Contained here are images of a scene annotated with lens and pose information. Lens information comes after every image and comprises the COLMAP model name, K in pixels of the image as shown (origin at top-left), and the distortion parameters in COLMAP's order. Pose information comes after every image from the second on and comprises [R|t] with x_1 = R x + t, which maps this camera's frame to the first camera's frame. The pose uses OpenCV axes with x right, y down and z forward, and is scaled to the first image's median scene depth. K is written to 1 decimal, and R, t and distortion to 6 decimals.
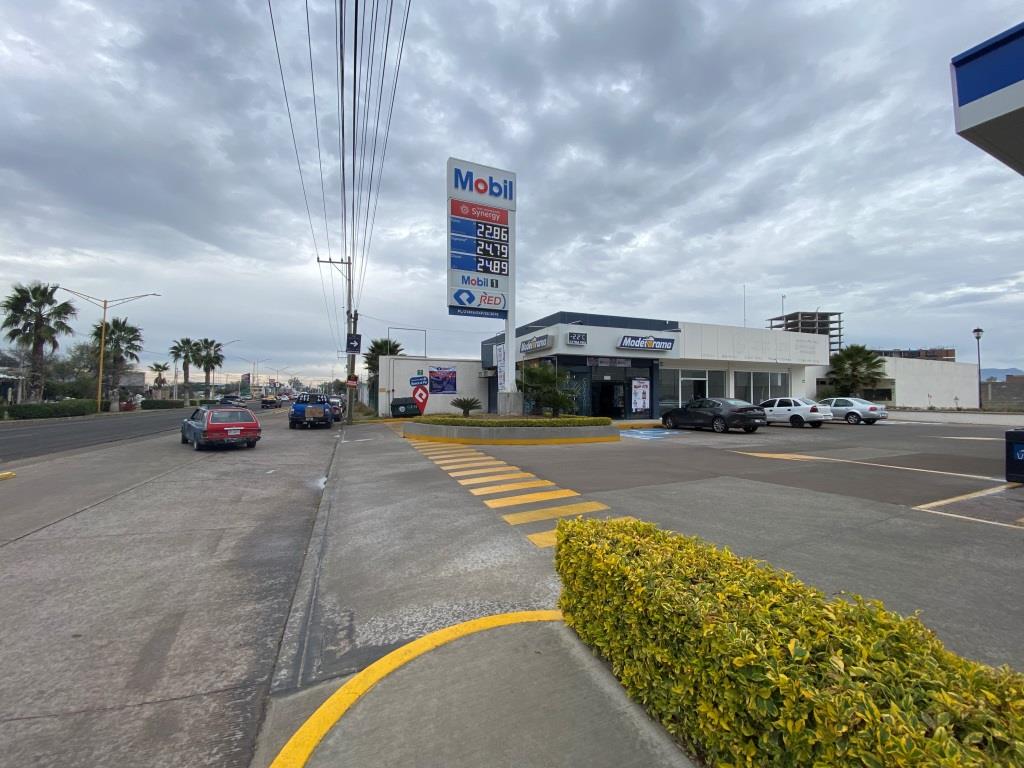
lens RADIAL K [[412.3, 0, 510.2], [0, 412.3, 382.5], [0, 0, 1]] dist [0.036788, -0.029543]
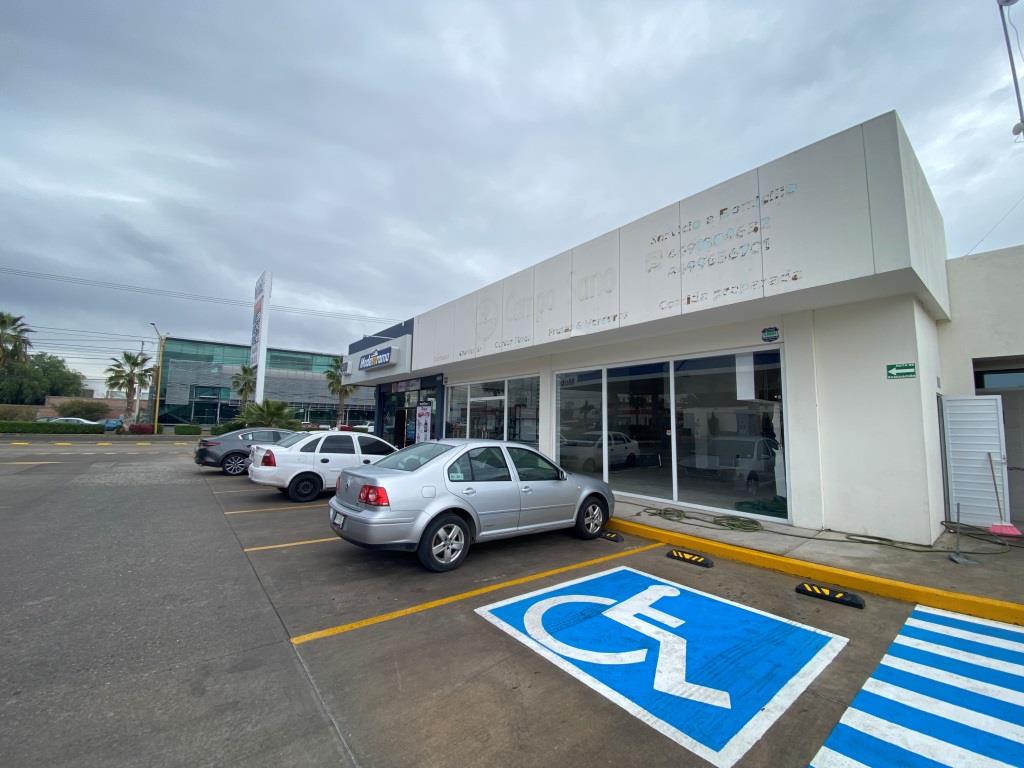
lens RADIAL K [[409.6, 0, 511.3], [0, 409.6, 382.4], [0, 0, 1]] dist [0.036972, -0.029023]
pose [[0.271853, -0.097448, -0.957392, 1.241759], [0.008832, 0.995071, -0.098775, 0.030709], [0.962298, 0.018396, 0.271374, 1.117703]]
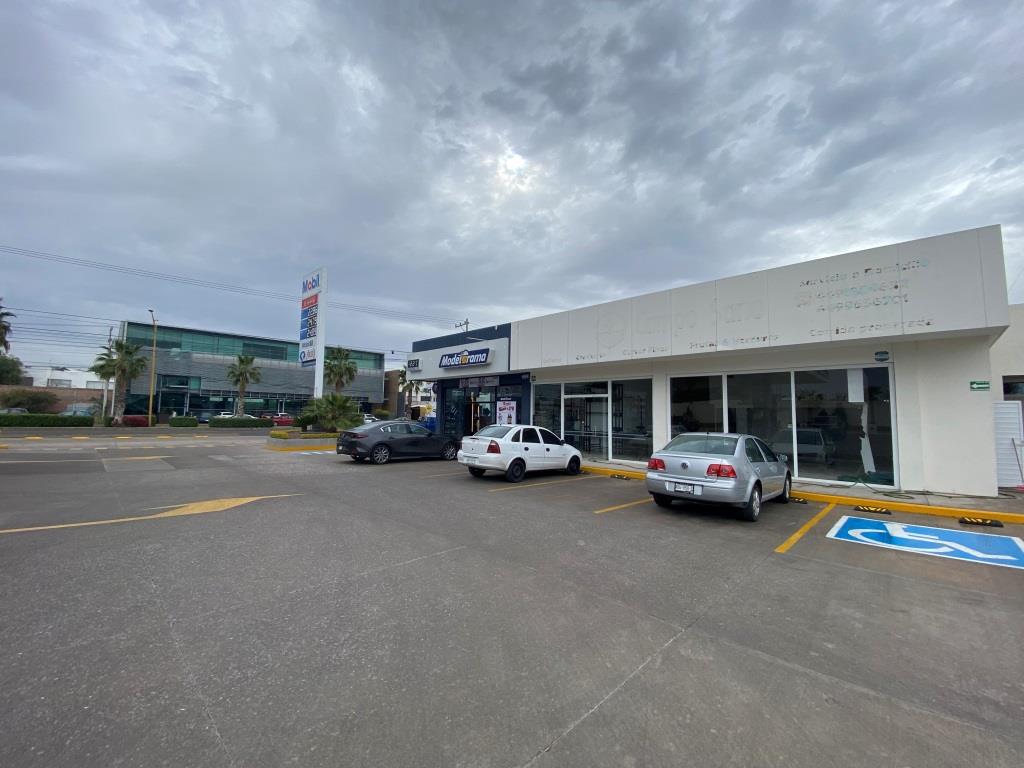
lens RADIAL K [[406.5, 0, 512.0], [0, 406.5, 384.0], [0, 0, 1]] dist [0.042641, -0.027720]
pose [[0.395431, -0.068105, -0.915967, 1.244477], [0.008735, 0.997481, -0.070394, 0.020894], [0.918454, 0.019835, 0.395030, 0.813287]]
